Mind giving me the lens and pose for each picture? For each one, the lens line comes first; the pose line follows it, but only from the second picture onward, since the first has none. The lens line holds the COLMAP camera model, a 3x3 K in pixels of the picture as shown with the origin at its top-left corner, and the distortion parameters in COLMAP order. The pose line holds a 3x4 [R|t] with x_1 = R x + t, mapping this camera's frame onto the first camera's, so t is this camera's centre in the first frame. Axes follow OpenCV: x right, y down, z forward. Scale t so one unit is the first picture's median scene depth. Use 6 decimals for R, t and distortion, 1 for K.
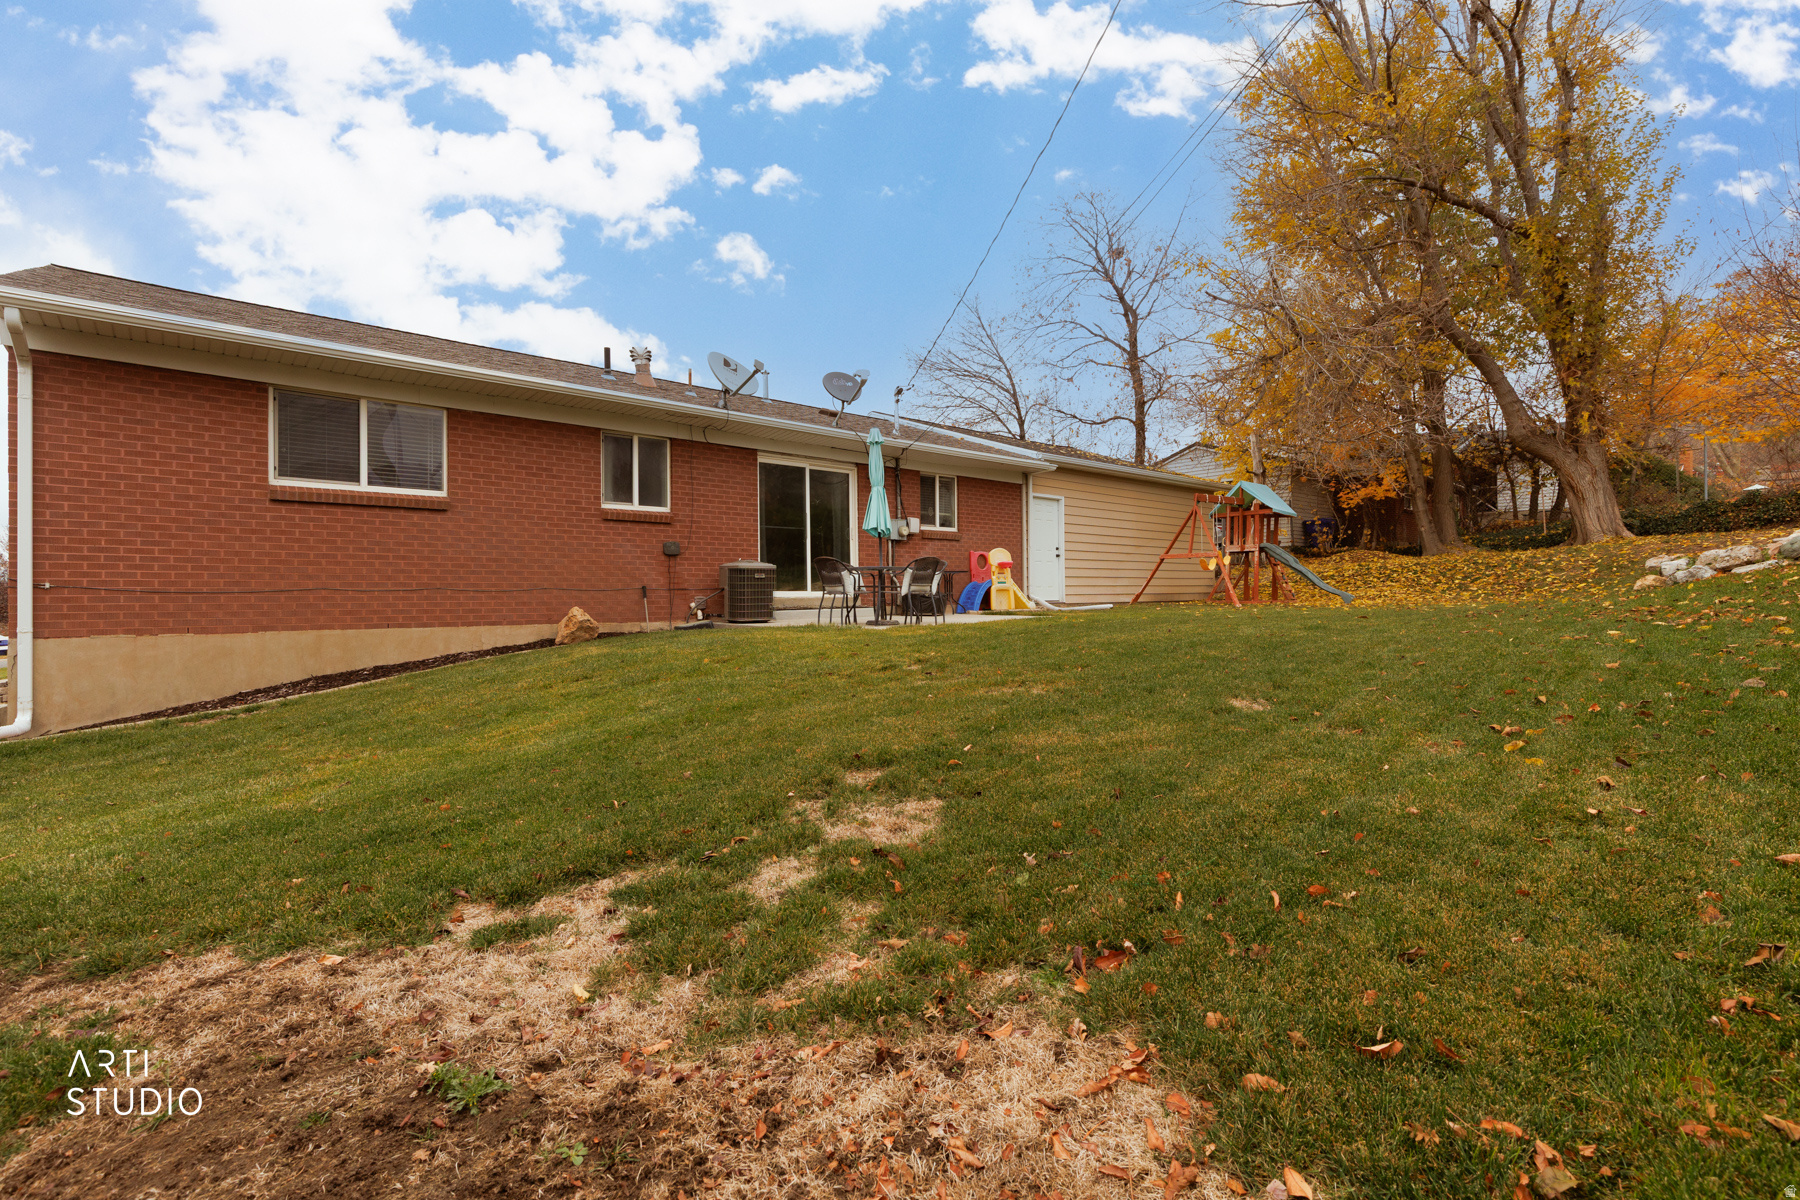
lens RADIAL K [[834.1, 0, 900.0], [0, 834.1, 600.0], [0, 0, 1]] dist [0.003091, 0.000691]
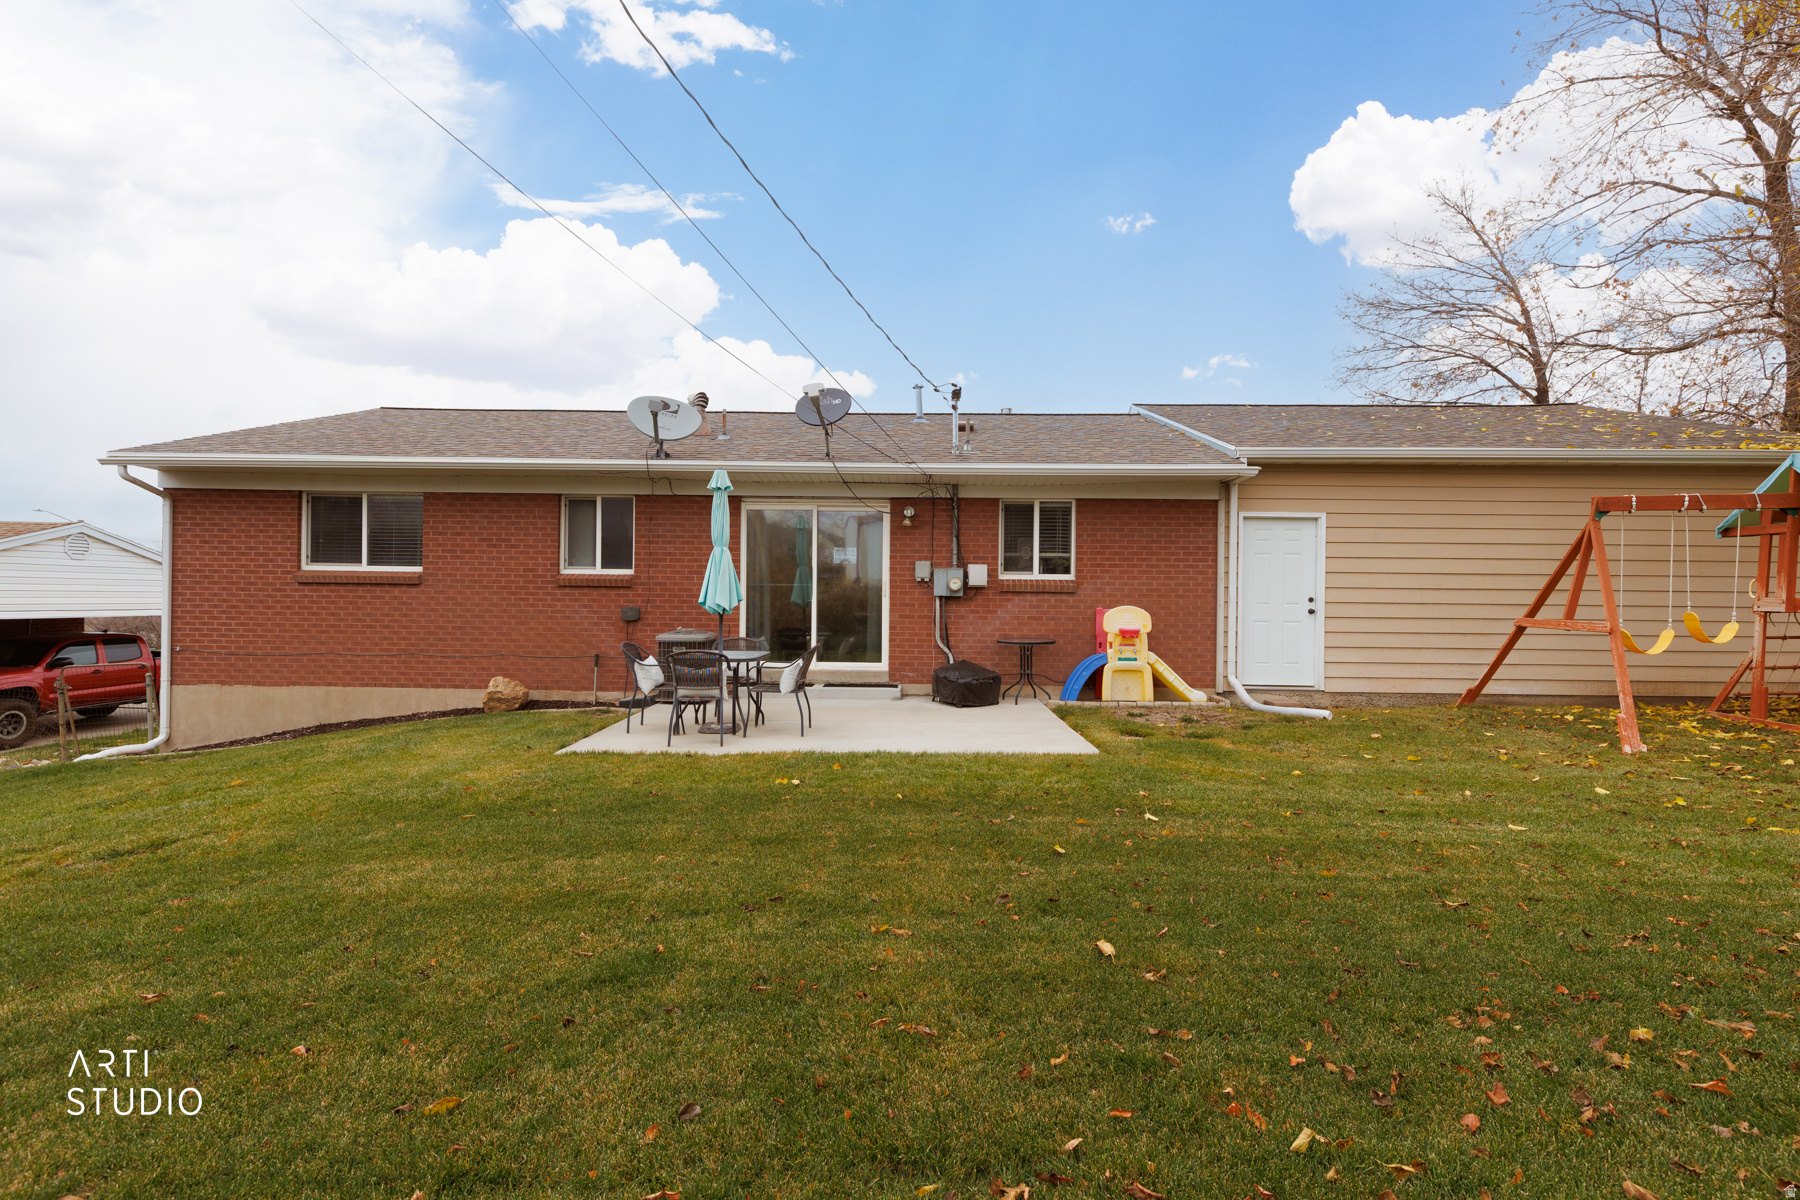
lens RADIAL K [[815.3, 0, 900.8], [0, 815.3, 581.2], [0, 0, 1]] dist [0.002914, 0.000266]
pose [[0.717904, 0.012822, -0.696024, 0.643851], [-0.018481, 0.999829, -0.000643, -0.115690], [0.695897, 0.013325, 0.718018, 0.625876]]
